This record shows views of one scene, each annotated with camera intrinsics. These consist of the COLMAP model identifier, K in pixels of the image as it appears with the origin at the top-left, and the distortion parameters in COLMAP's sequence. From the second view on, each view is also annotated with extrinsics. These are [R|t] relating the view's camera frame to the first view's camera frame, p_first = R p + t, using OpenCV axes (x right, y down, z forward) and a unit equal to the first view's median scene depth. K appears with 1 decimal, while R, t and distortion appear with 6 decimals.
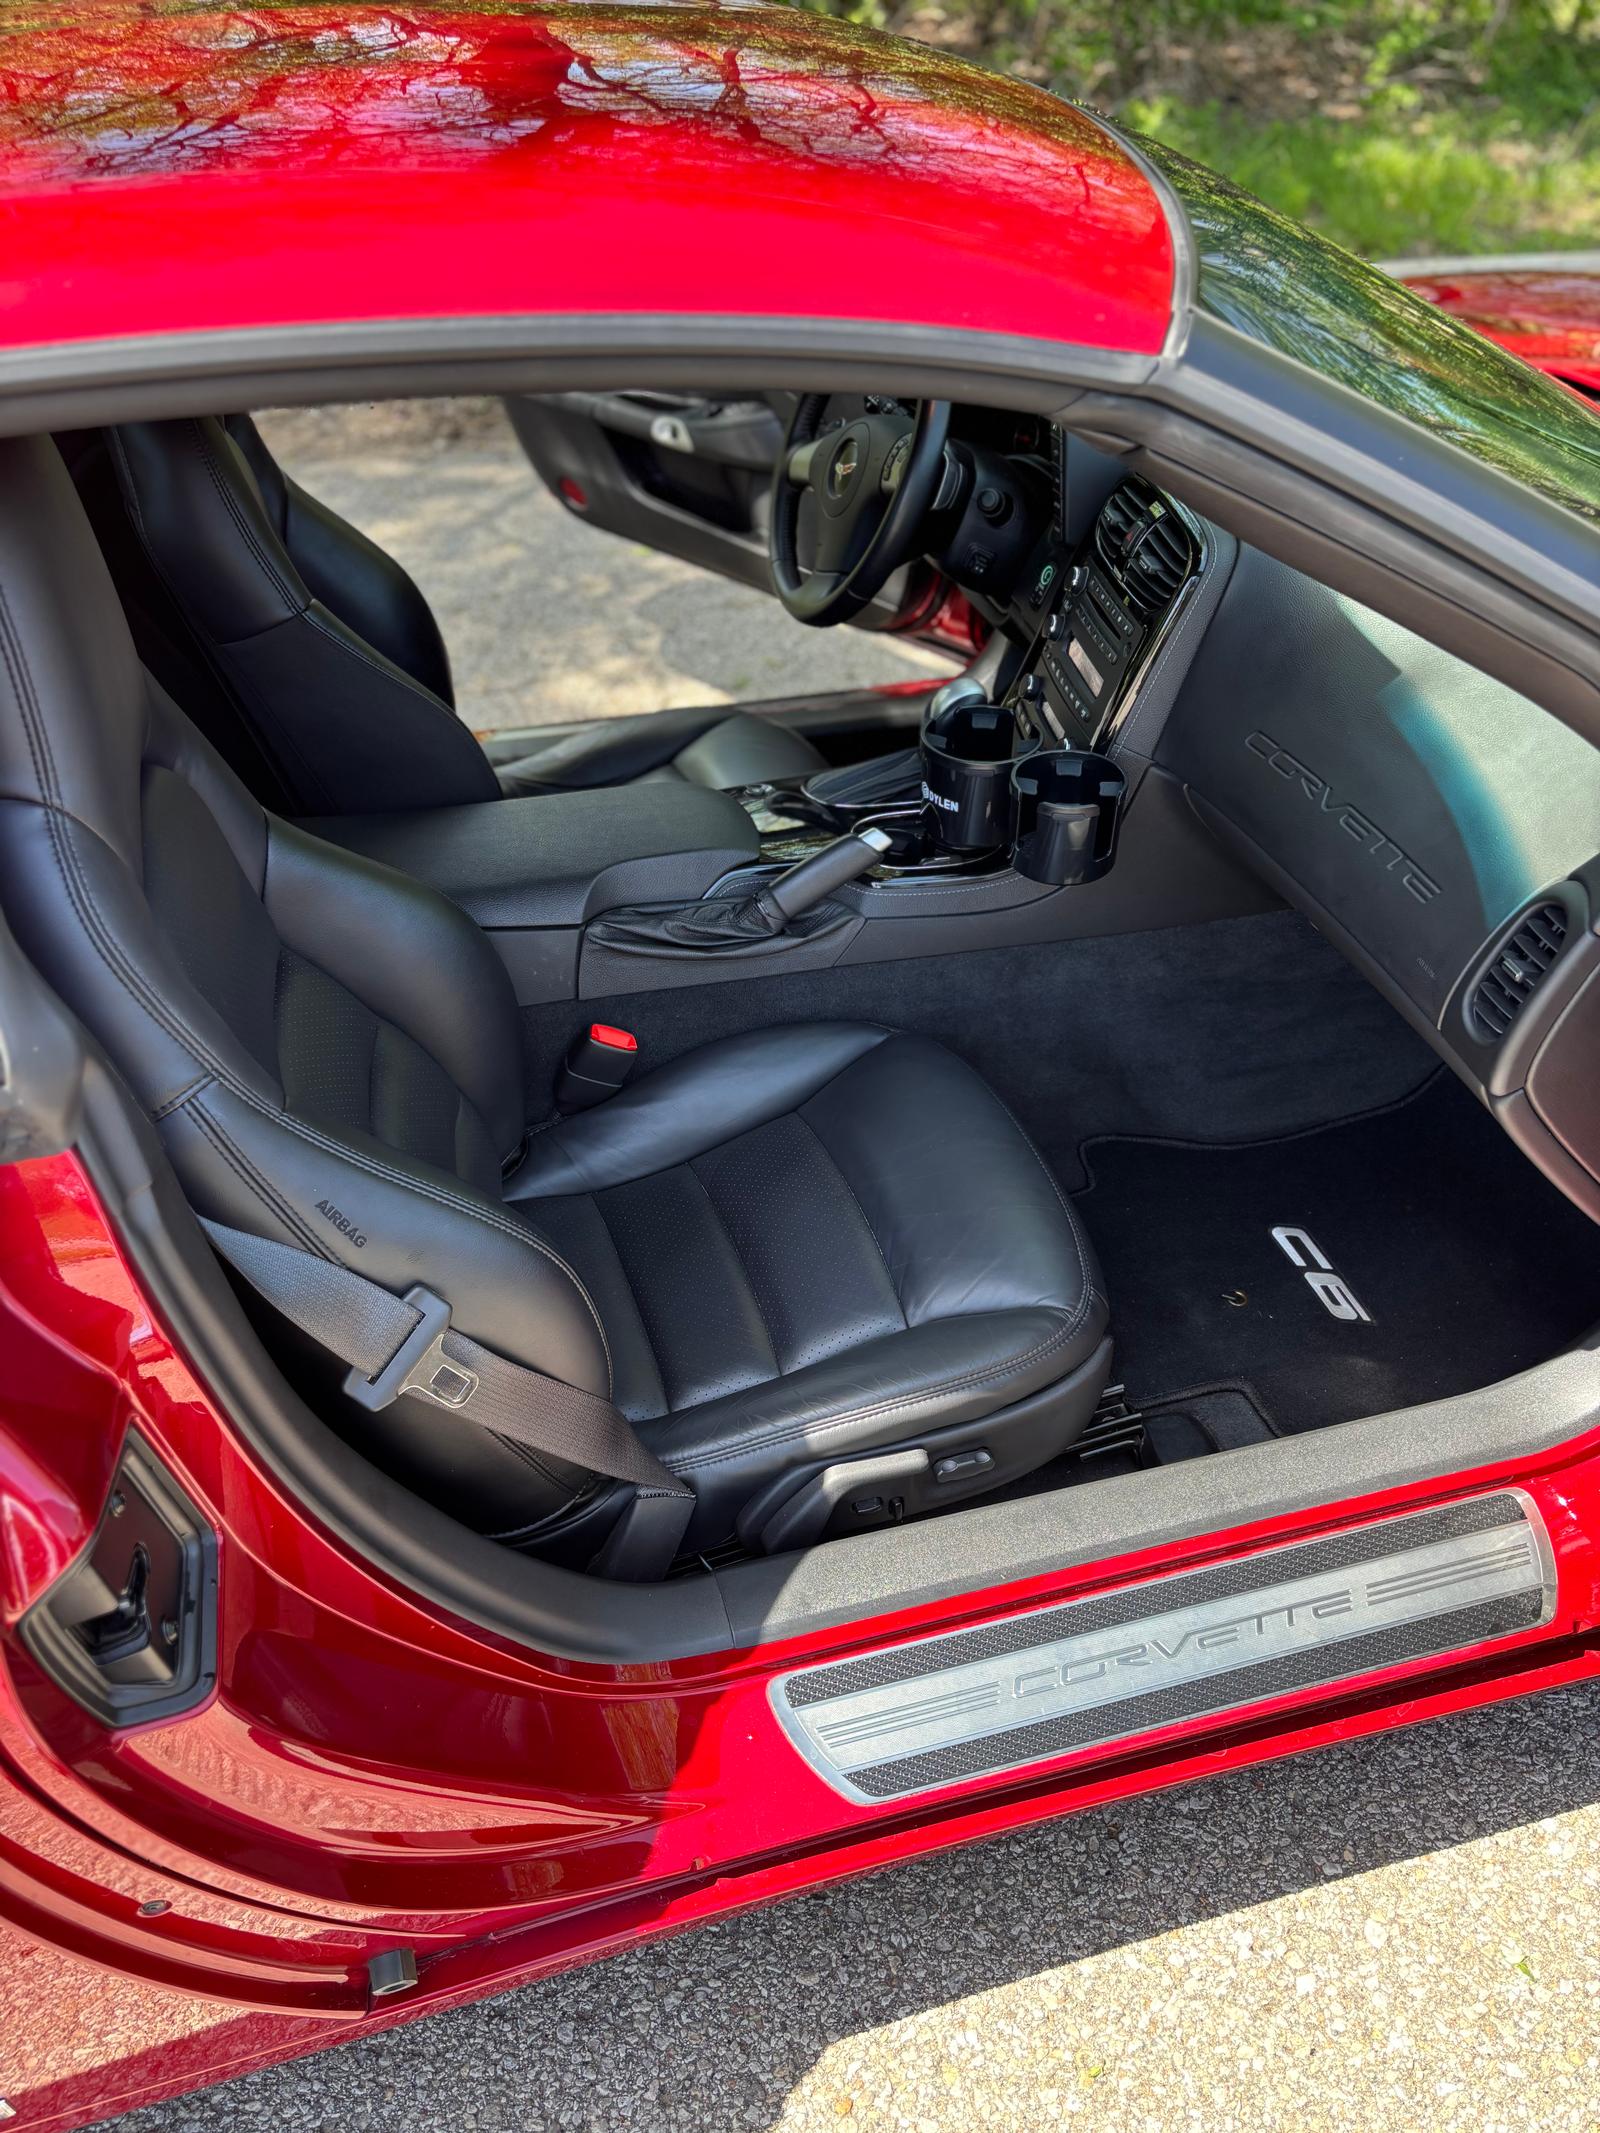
lens RADIAL K [[1618.0, 0, 800.0], [0, 1618.0, 1066.5], [0, 0, 1]] dist [0.066683, -0.098140]
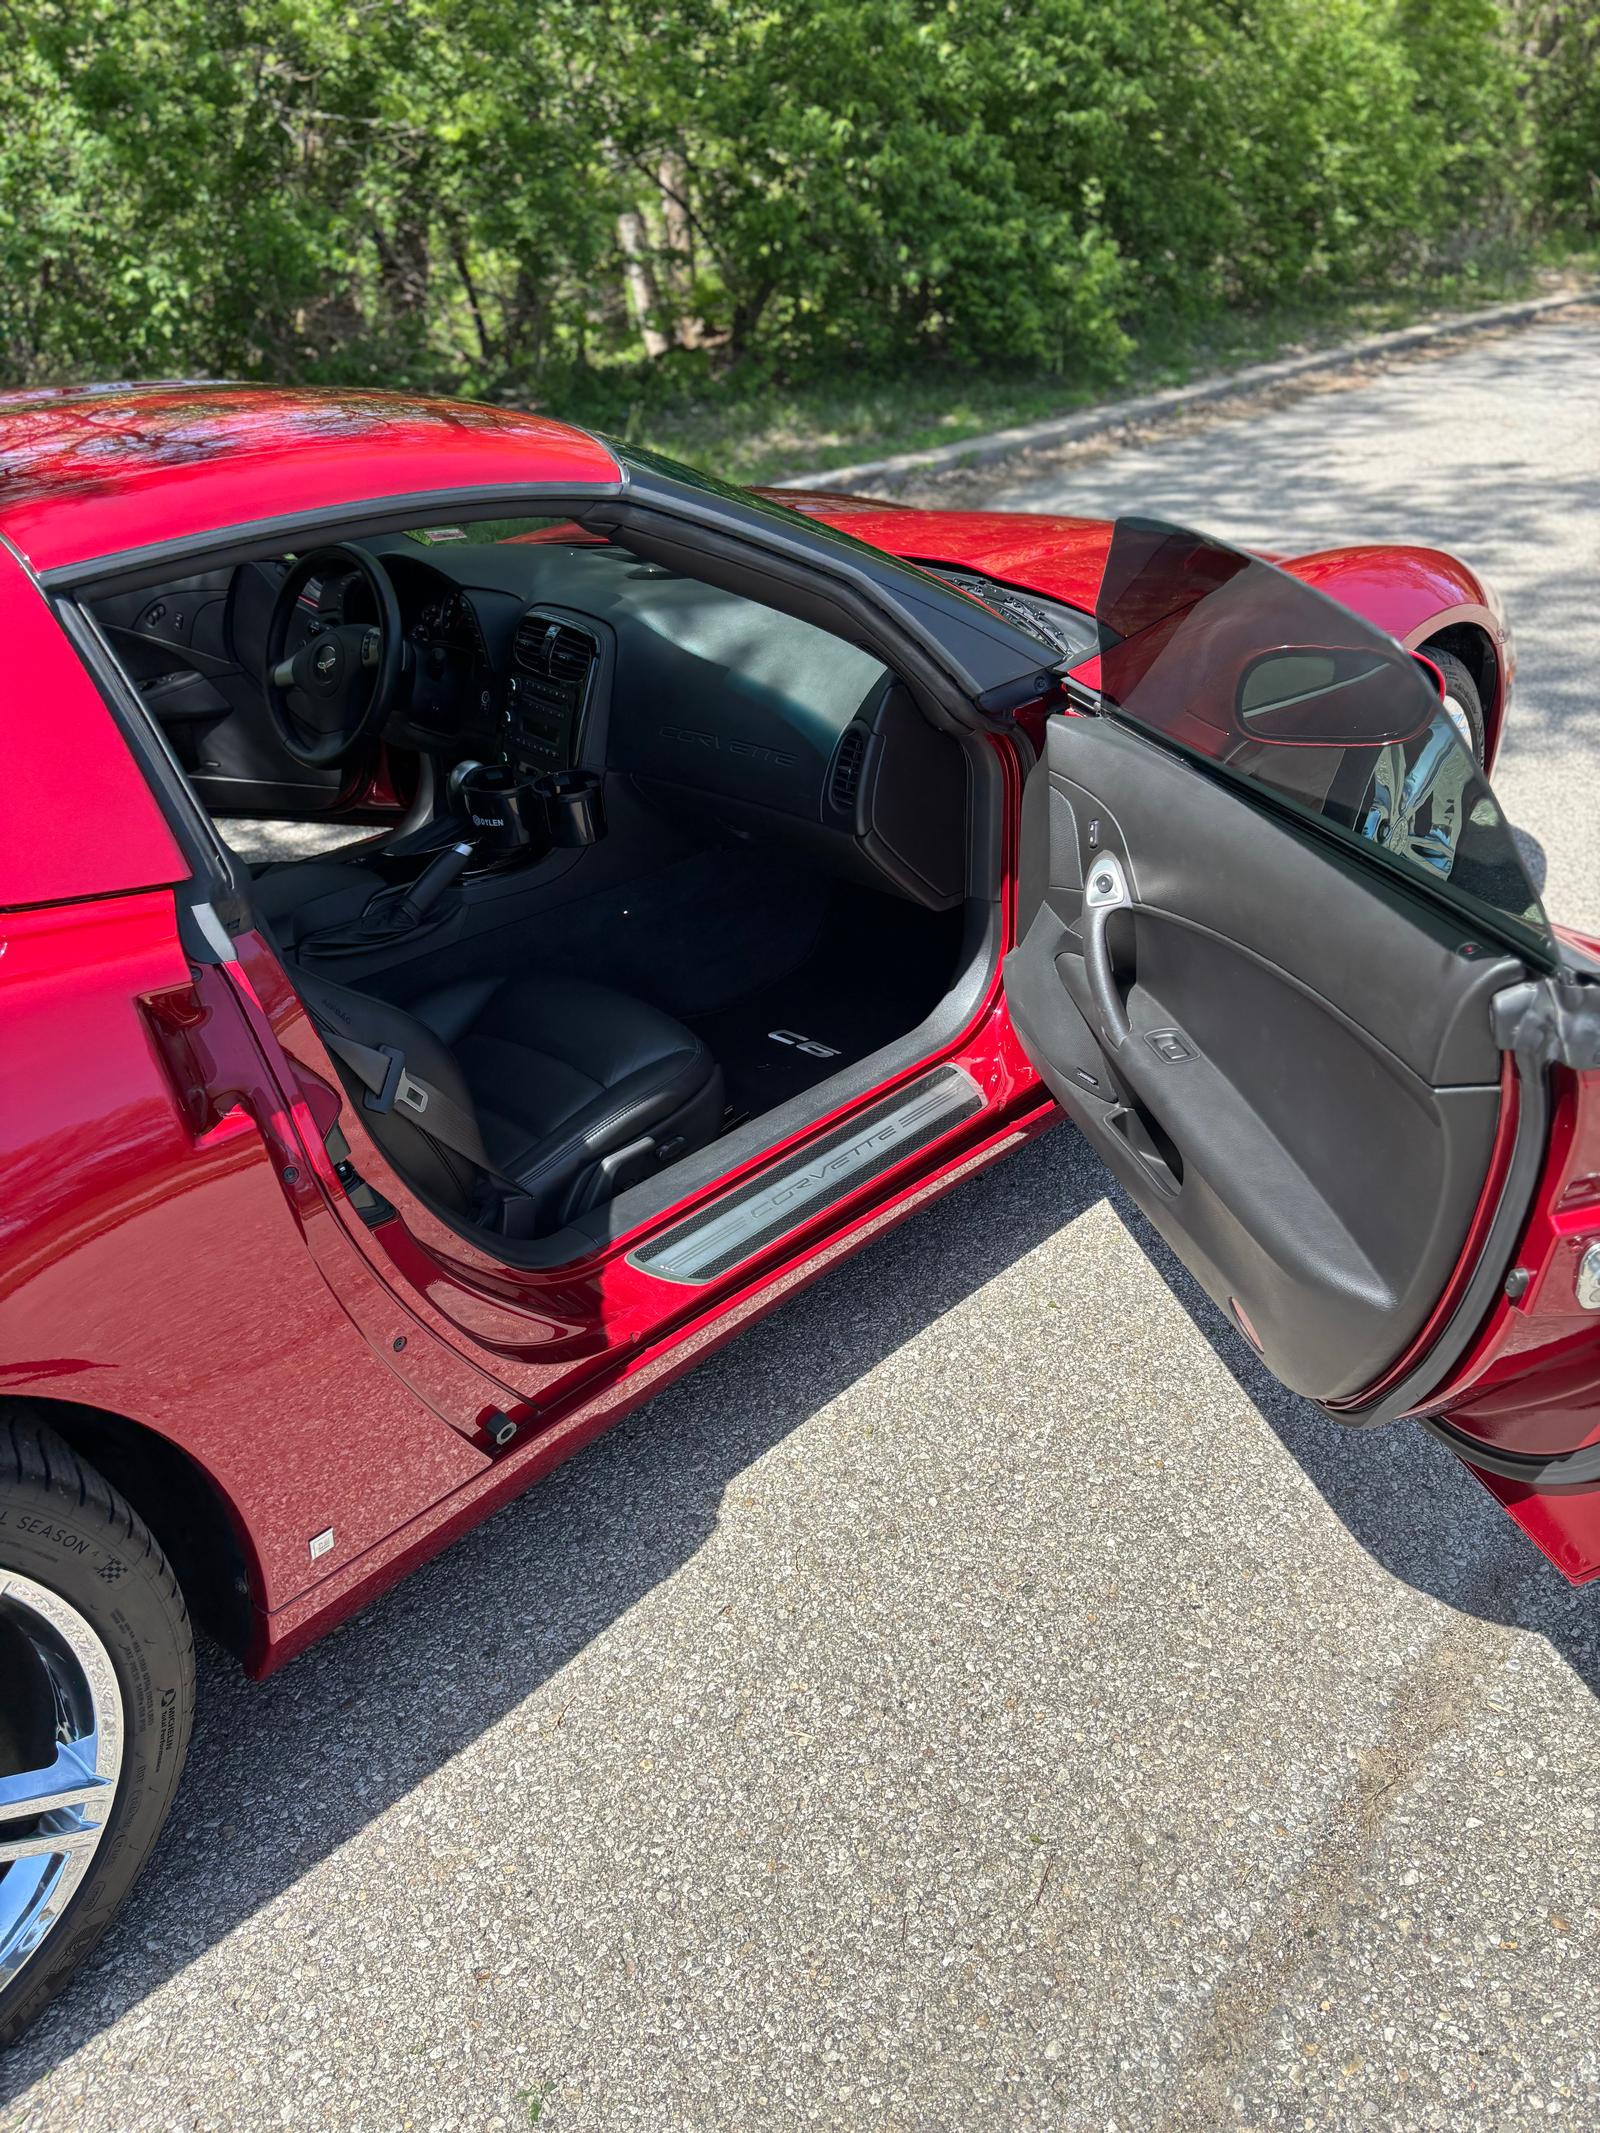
lens RADIAL K [[1618.0, 0, 800.0], [0, 1618.0, 1066.5], [0, 0, 1]] dist [0.066683, -0.098140]
pose [[0.861529, -0.292811, 0.414764, -0.450066], [0.362635, 0.926652, -0.099060, 0.382601], [-0.355336, 0.235751, 0.904521, -0.565732]]
